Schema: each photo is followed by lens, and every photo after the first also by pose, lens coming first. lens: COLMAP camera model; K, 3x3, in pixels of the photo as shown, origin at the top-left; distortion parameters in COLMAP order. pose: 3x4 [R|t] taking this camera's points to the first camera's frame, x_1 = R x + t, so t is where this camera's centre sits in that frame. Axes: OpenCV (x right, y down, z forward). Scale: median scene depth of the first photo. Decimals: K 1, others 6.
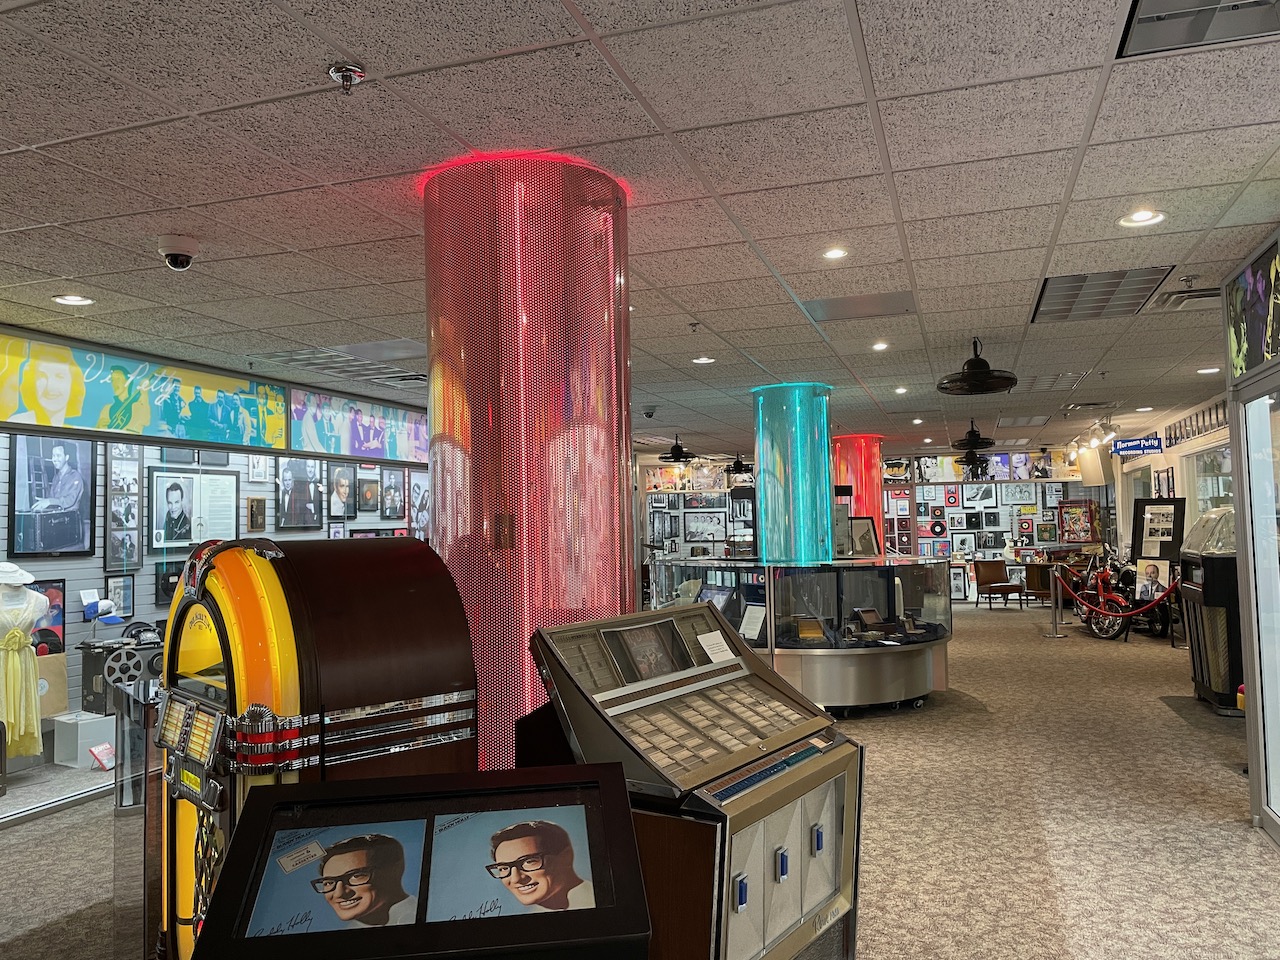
lens RADIAL K [[965.1, 0, 640.0], [0, 965.1, 480.0], [0, 0, 1]] dist [0.004695, 0.000829]
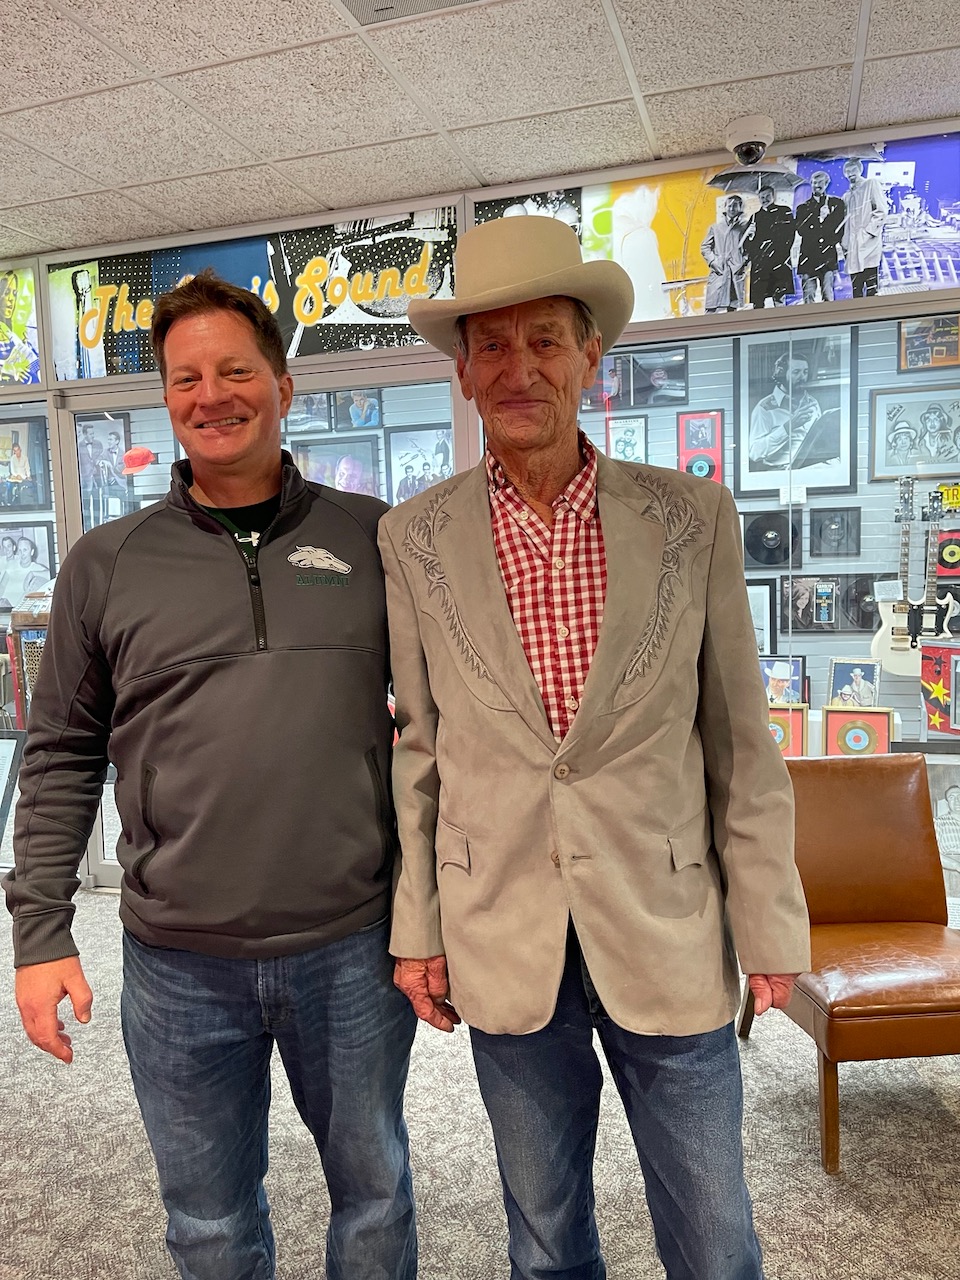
lens RADIAL K [[964.6, 0, 480.0], [0, 964.6, 640.0], [0, 0, 1]] dist [-0.003104, -0.000568]
pose [[0.999712, -0.008628, 0.022374, 0.253661], [0.005874, 0.992713, 0.120357, 0.037225], [-0.023249, -0.120191, 0.992479, 0.717298]]
